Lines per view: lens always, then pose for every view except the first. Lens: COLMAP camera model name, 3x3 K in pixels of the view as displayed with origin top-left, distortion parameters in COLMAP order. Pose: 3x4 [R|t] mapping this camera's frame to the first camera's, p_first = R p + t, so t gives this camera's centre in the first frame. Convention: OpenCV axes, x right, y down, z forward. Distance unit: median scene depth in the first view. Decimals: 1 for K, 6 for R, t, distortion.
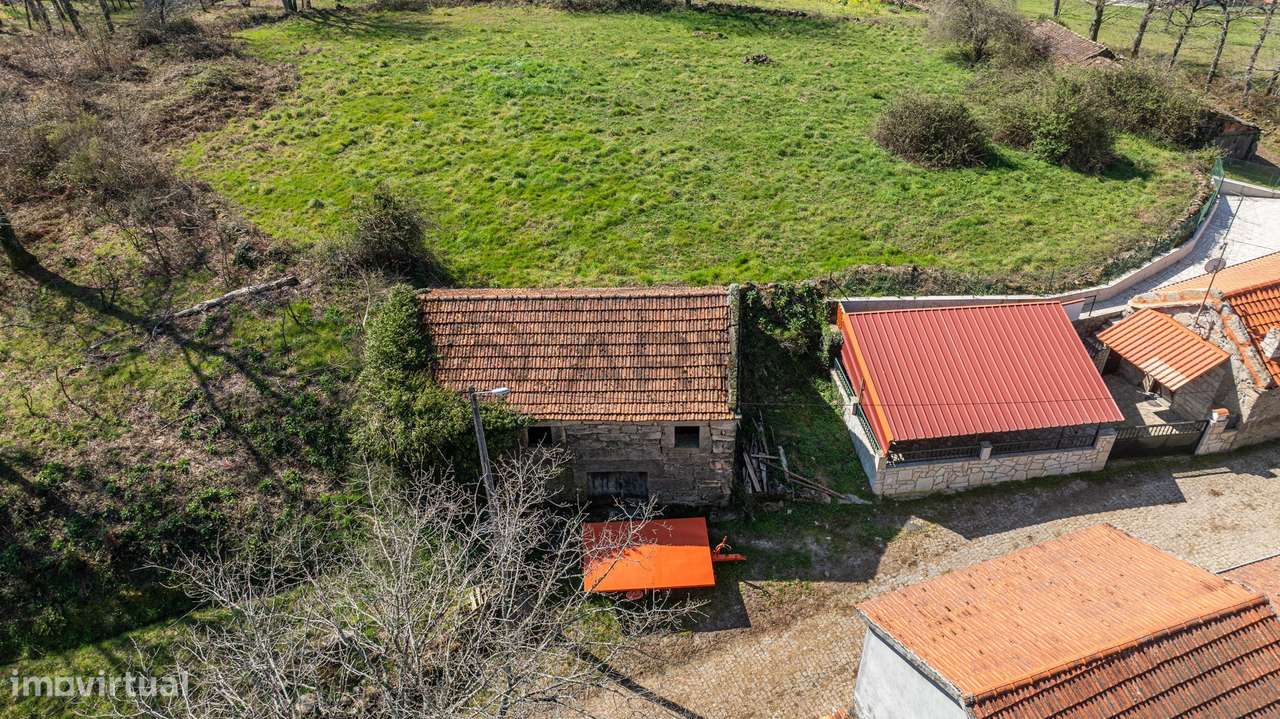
lens RADIAL K [[901.8, 0, 640.9], [0, 901.8, 356.5], [0, 0, 1]] dist [-0.035986, 0.034214]
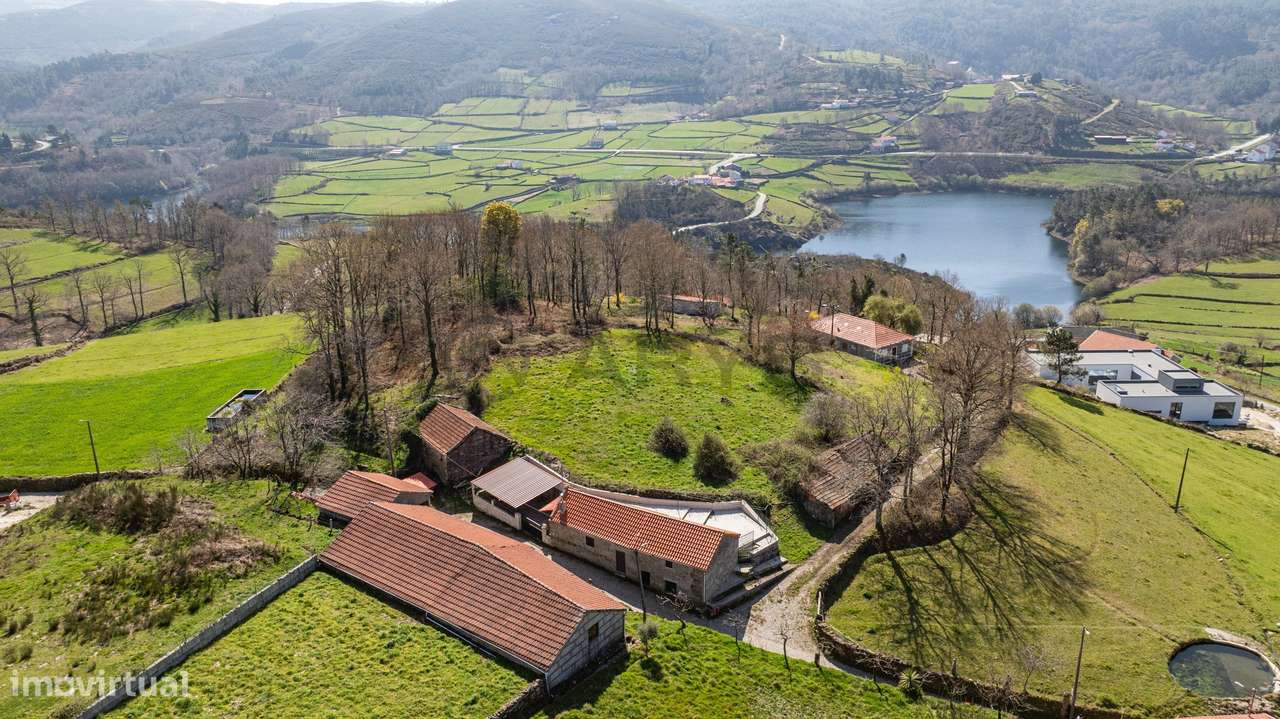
lens RADIAL K [[901.8, 0, 640.9], [0, 901.8, 356.5], [0, 0, 1]] dist [-0.035986, 0.034214]
pose [[0.593018, 0.248315, -0.765943, 2.510769], [-0.473509, 0.876935, -0.082307, -0.270655], [0.651244, 0.411491, 0.637618, -0.704337]]
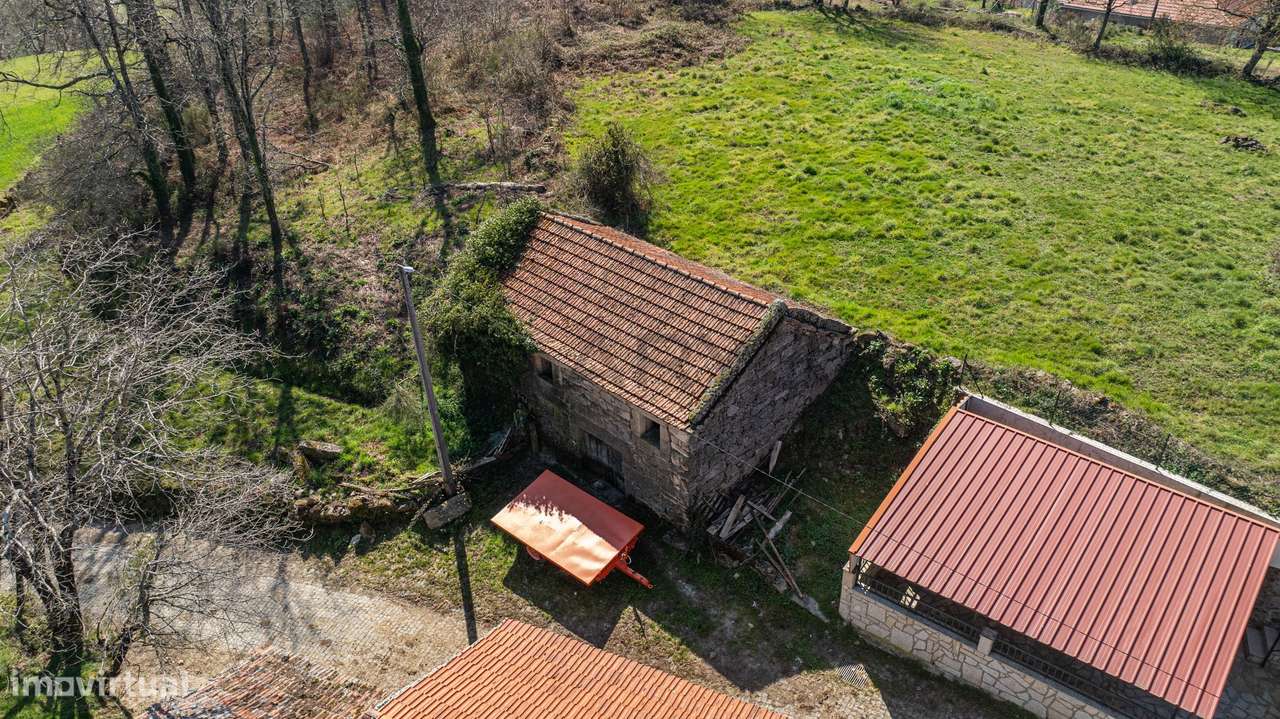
lens RADIAL K [[901.8, 0, 640.9], [0, 901.8, 356.5], [0, 0, 1]] dist [-0.035986, 0.034214]
pose [[0.721141, 0.376458, -0.581579, 0.450481], [-0.401391, 0.911260, 0.092148, -0.048893], [0.564660, 0.166989, 0.808254, 0.207792]]
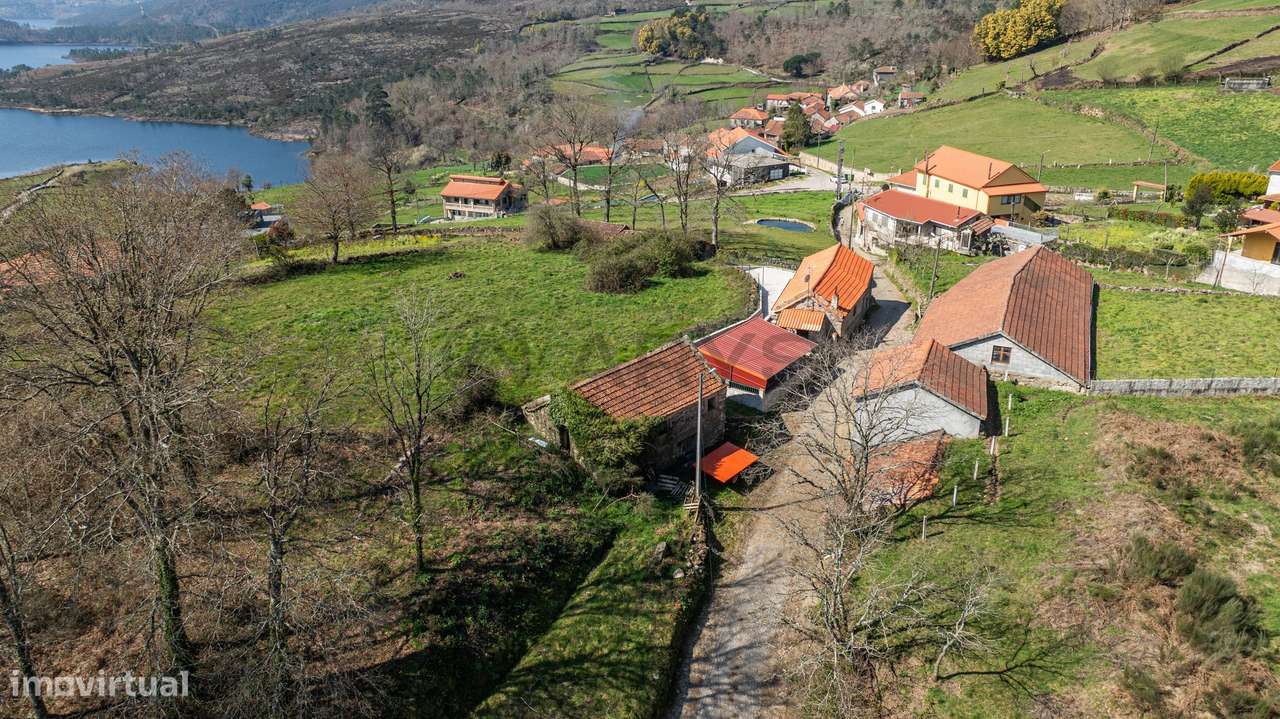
lens RADIAL K [[903.8, 0, 640.0], [0, 903.8, 359.5], [0, 0, 1]] dist [-0.070407, 0.087439]
pose [[0.680455, -0.275682, 0.678956, -1.183372], [0.438490, 0.895531, -0.075839, 0.068186], [-0.587118, 0.349320, 0.730252, -0.365640]]
